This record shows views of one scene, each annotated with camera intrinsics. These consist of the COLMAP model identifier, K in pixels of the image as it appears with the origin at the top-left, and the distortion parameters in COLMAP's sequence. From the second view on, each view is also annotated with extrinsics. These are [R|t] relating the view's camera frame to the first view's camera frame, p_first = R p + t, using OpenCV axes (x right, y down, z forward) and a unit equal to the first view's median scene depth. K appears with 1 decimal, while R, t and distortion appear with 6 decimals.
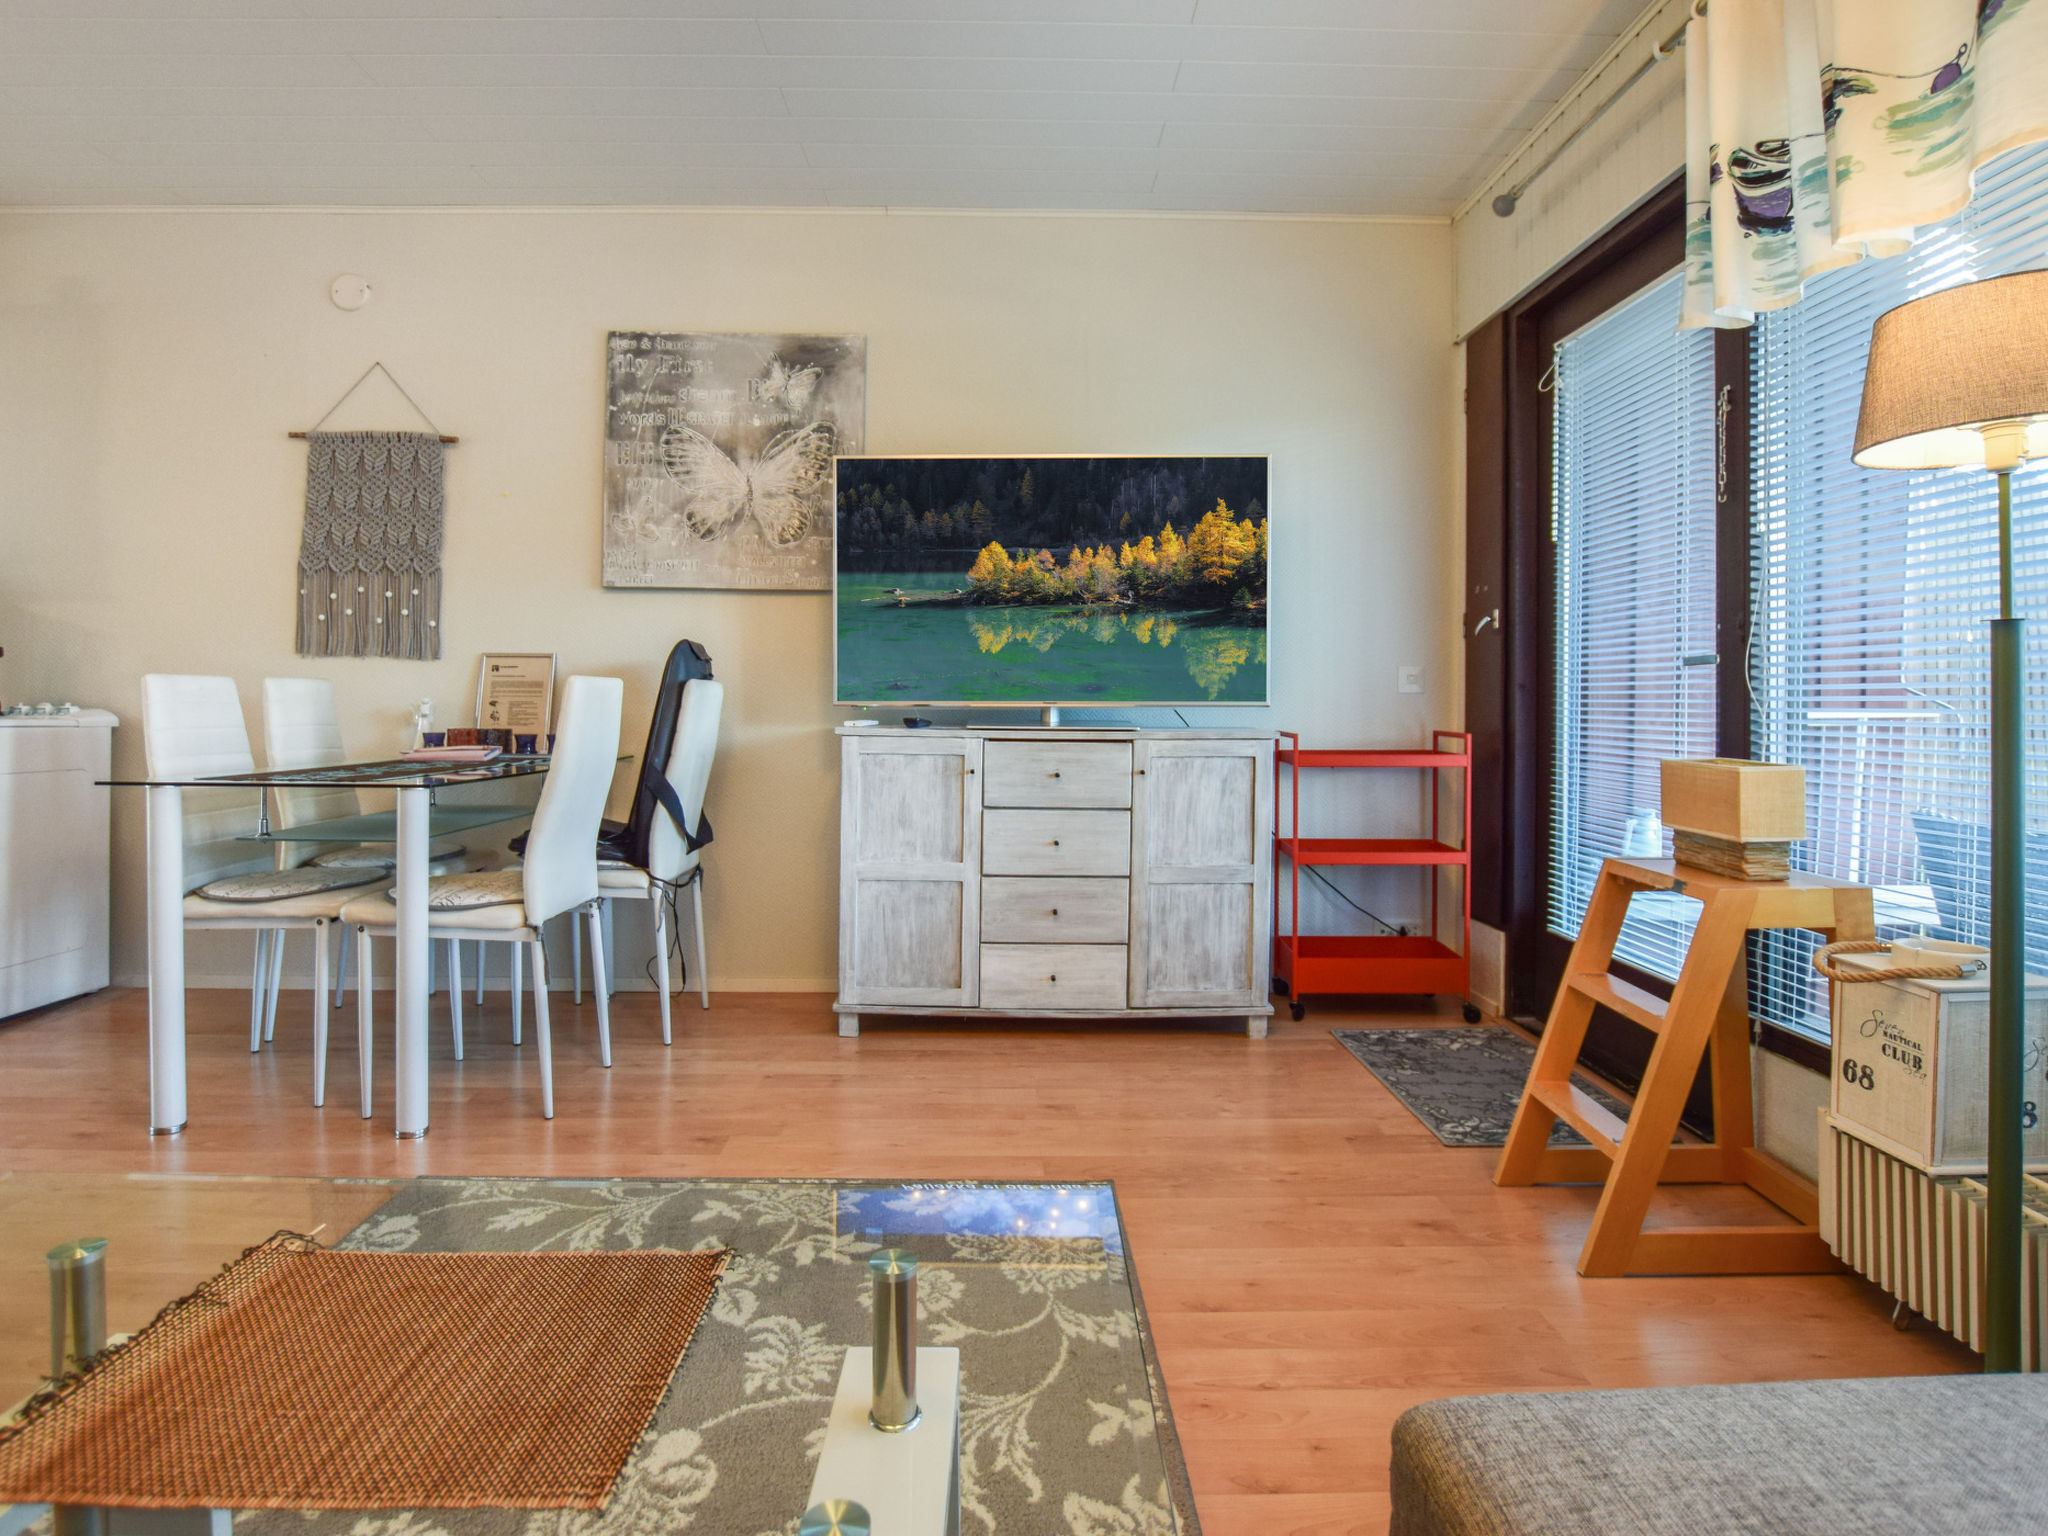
lens RADIAL K [[1105.9, 0, 1029.0], [0, 1105.9, 709.6], [0, 0, 1]] dist [-0.039726, 0.014707]
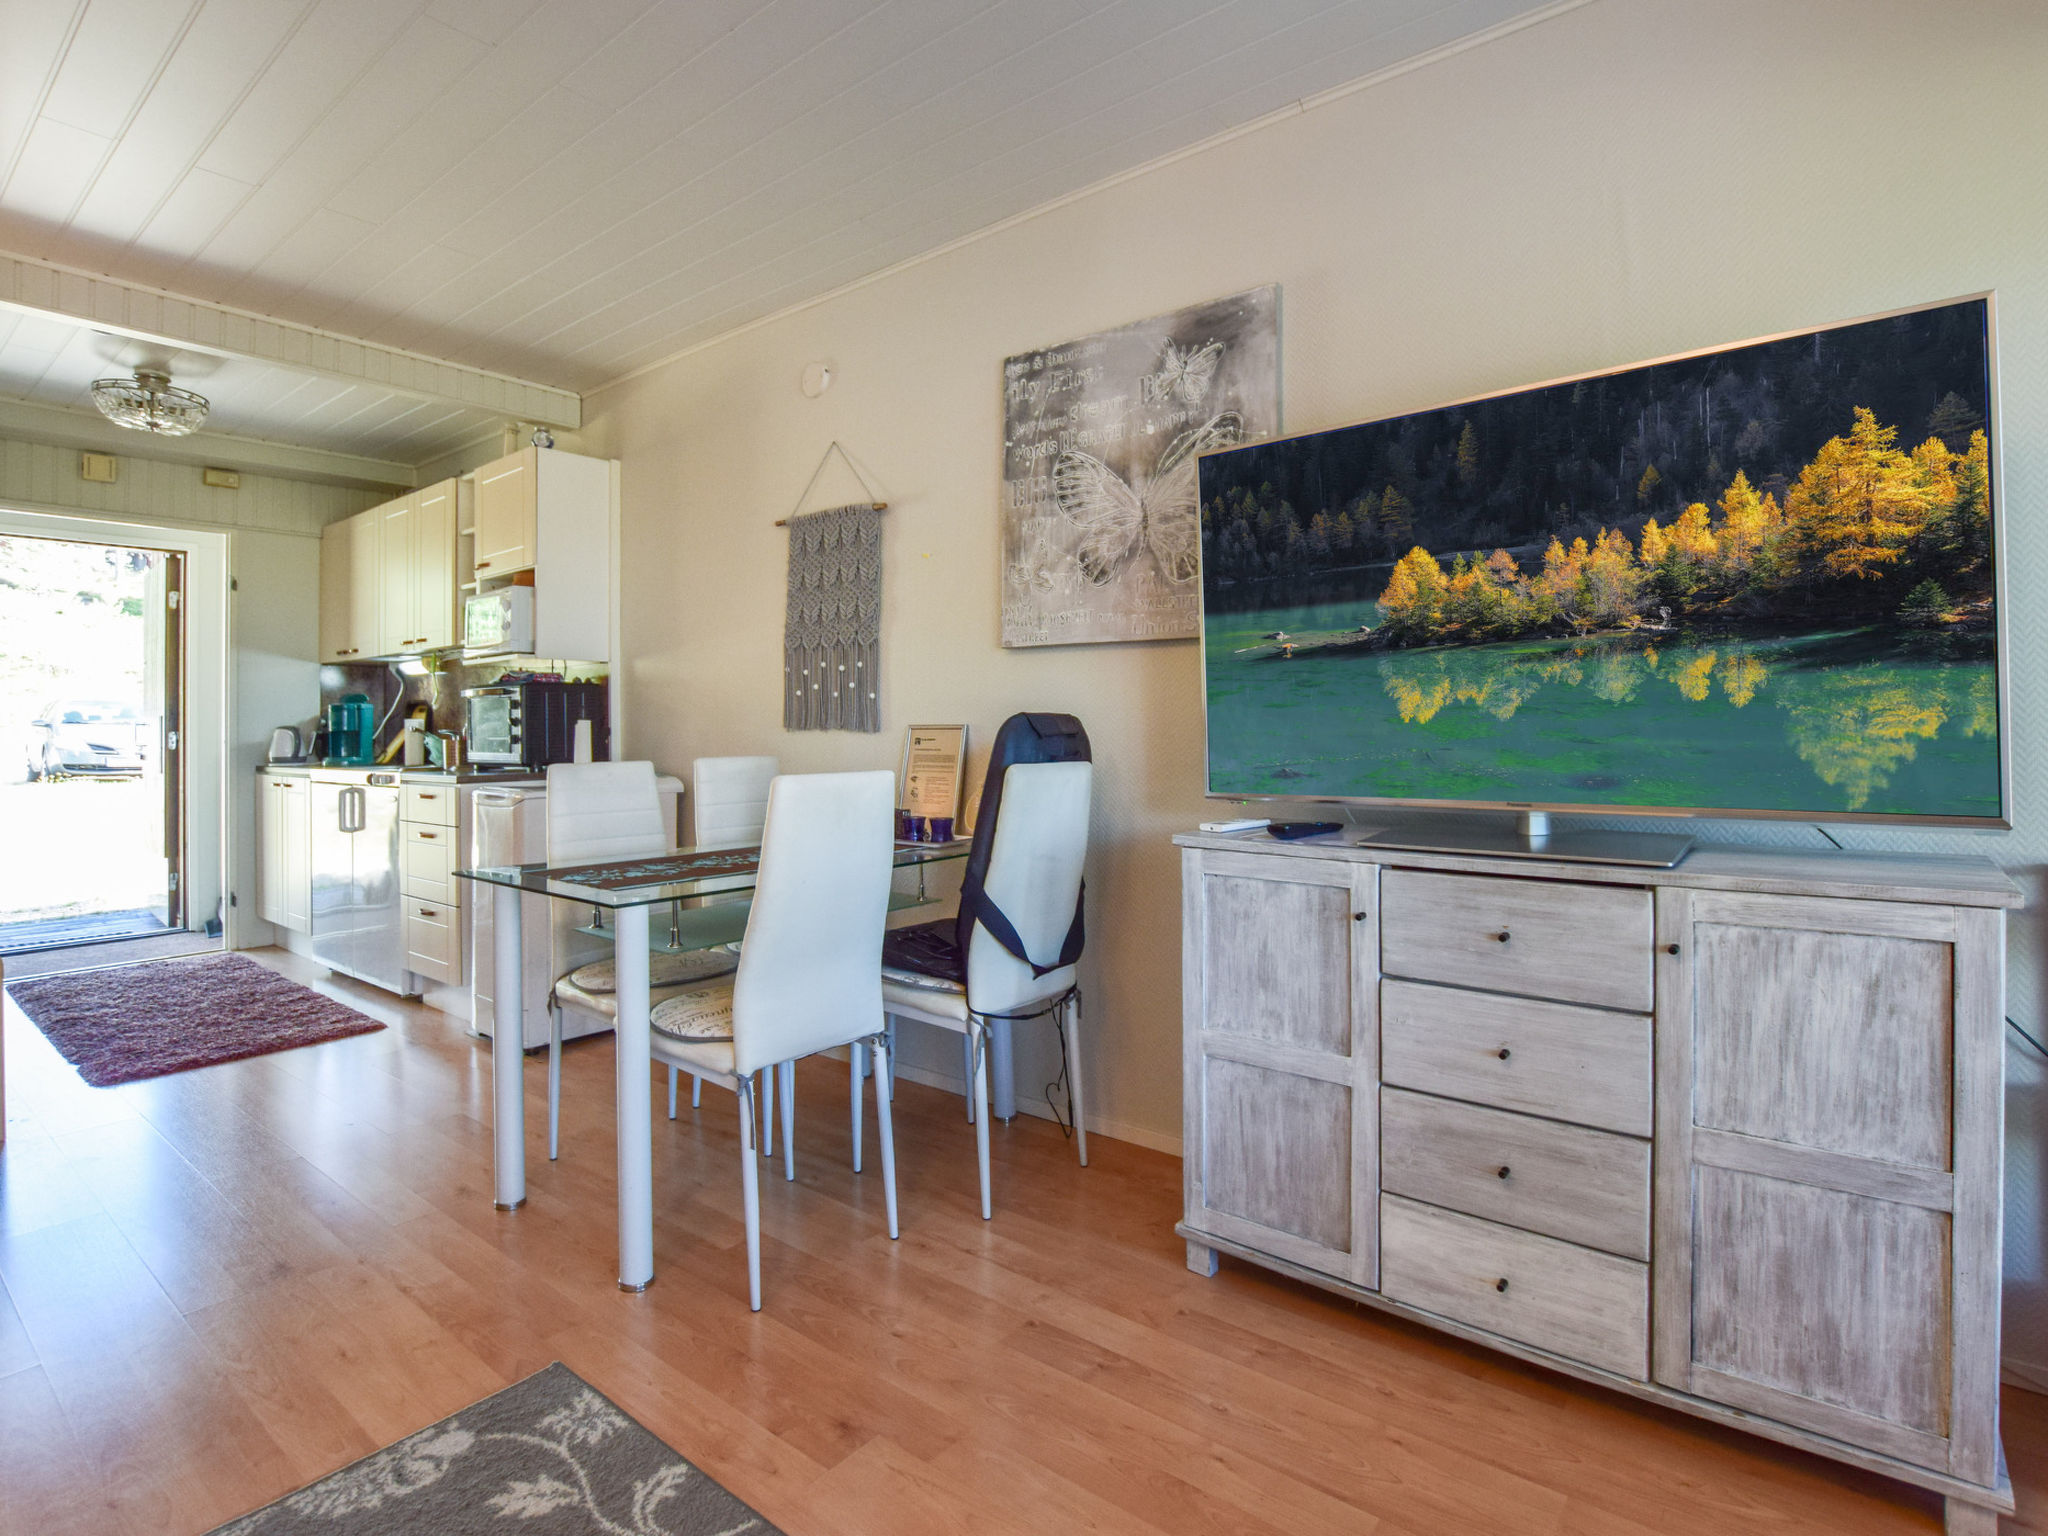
lens RADIAL K [[1056.0, 0, 1020.5], [0, 1056.0, 699.0], [0, 0, 1]] dist [-0.026104, 0.000289]
pose [[0.754699, -0.027792, -0.655482, 0.189763], [0.016606, 0.999591, -0.023263, -0.054661], [0.655861, 0.006671, 0.754852, 0.396710]]
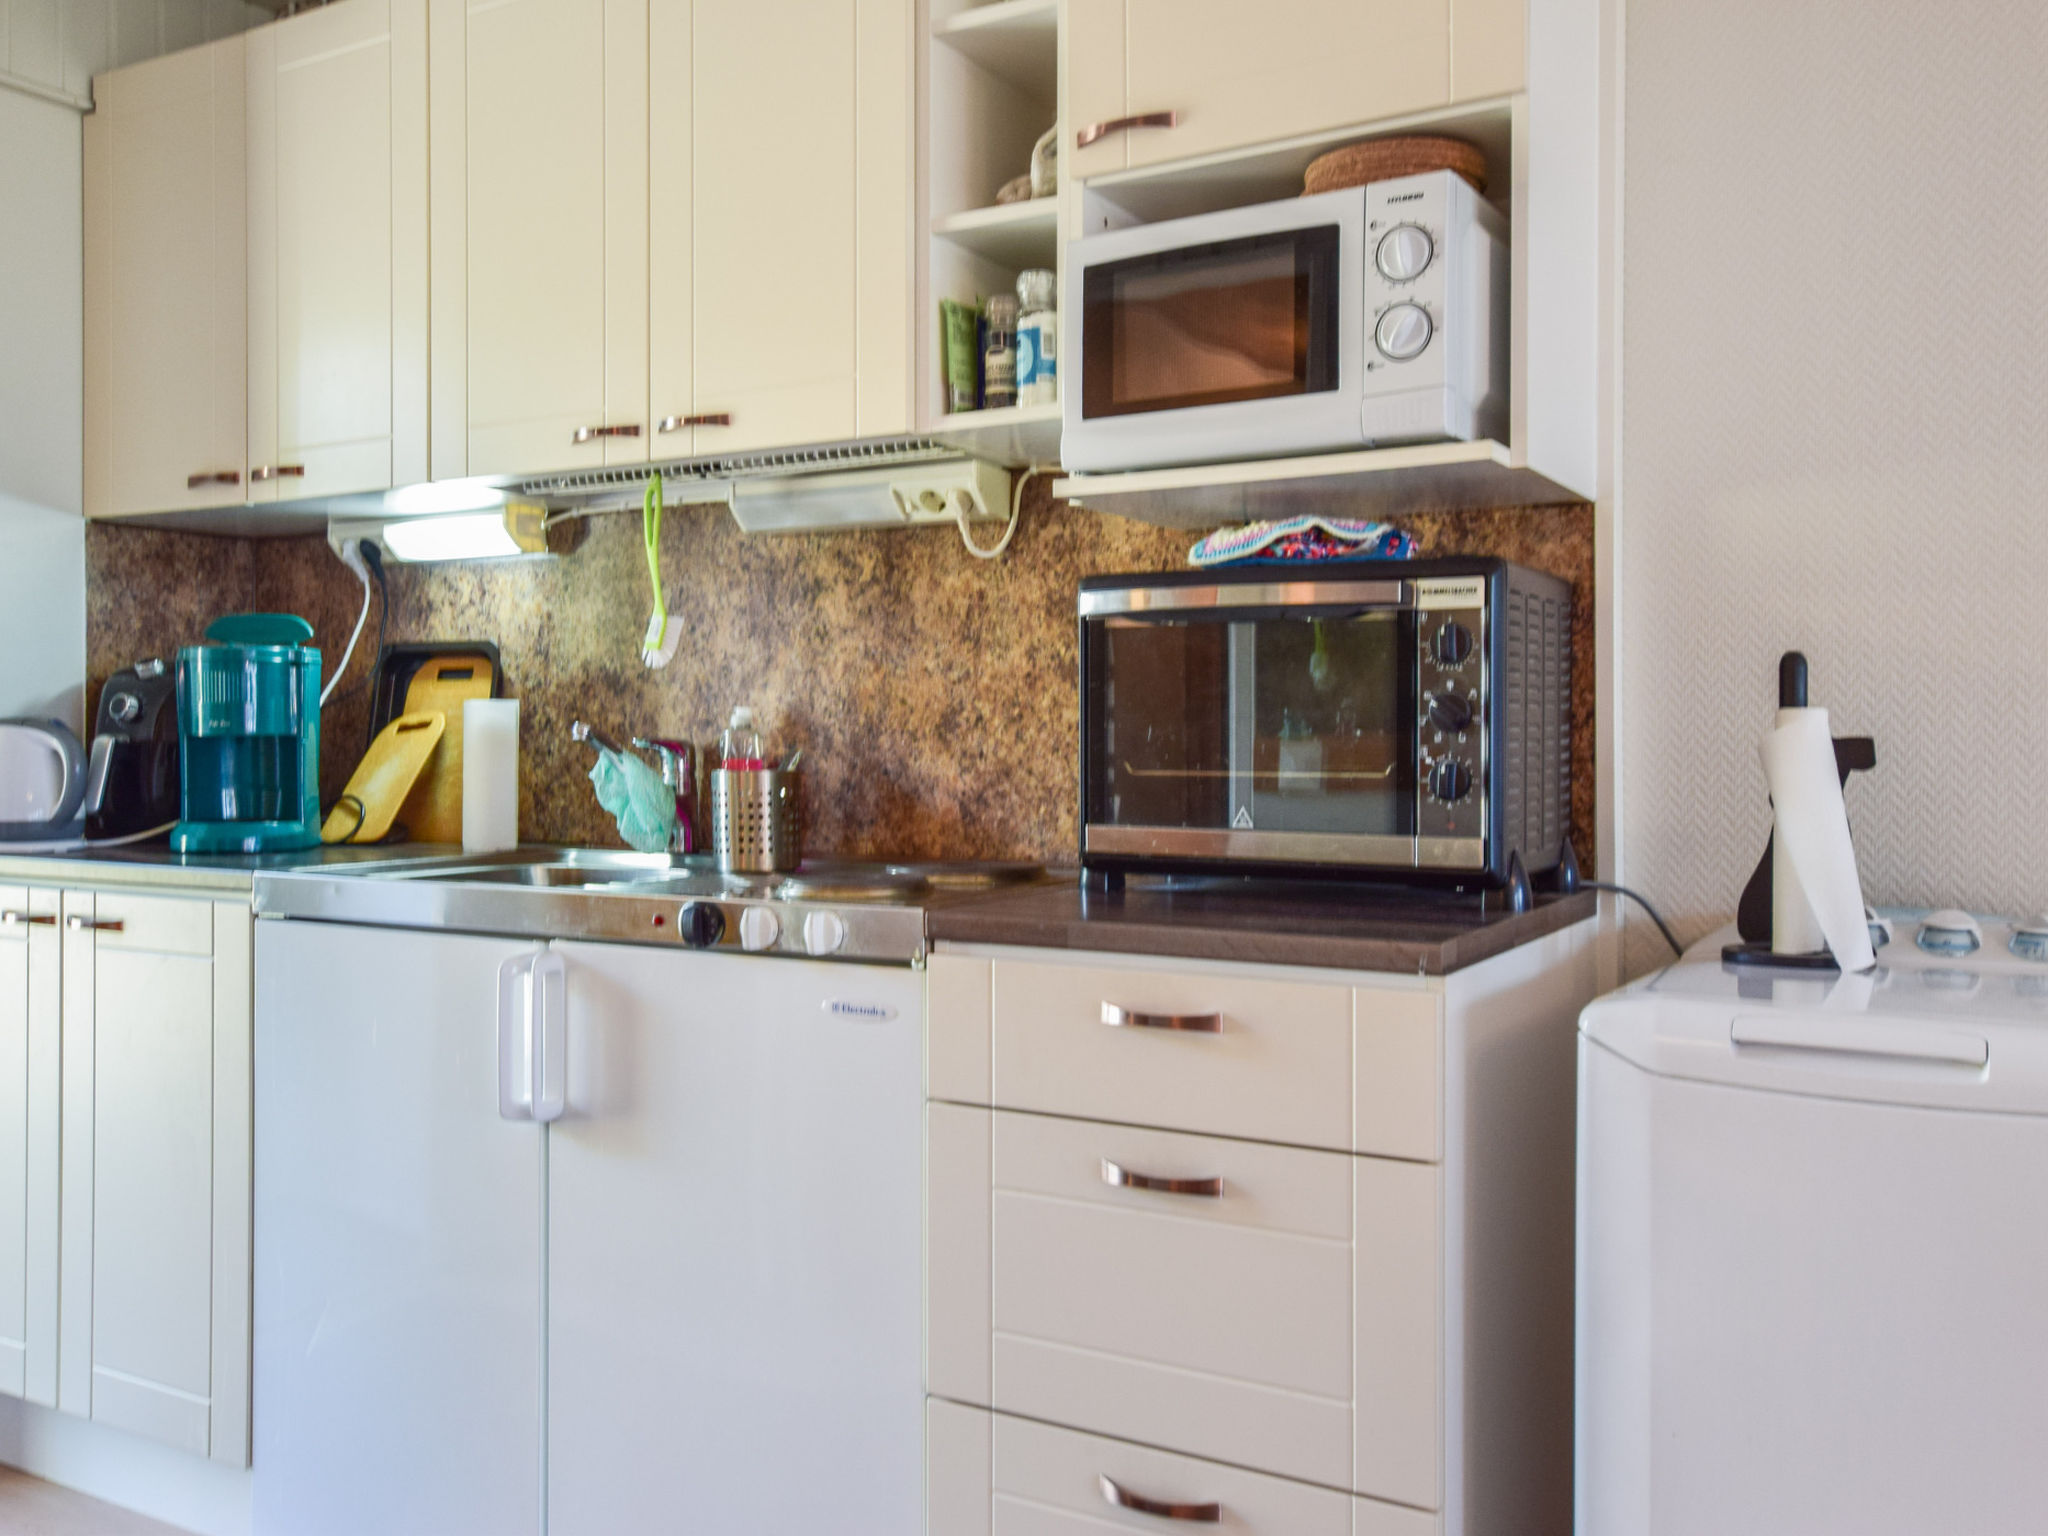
lens RADIAL K [[1712.0, 0, 1025.8], [0, 1712.0, 737.8], [0, 0, 1]] dist [-0.000964, -0.001523]
pose [[0.852690, -0.002609, -0.522411, -0.891592], [-0.000790, 0.999980, -0.006283, -0.054887], [0.522416, 0.005770, 0.852671, 0.438818]]
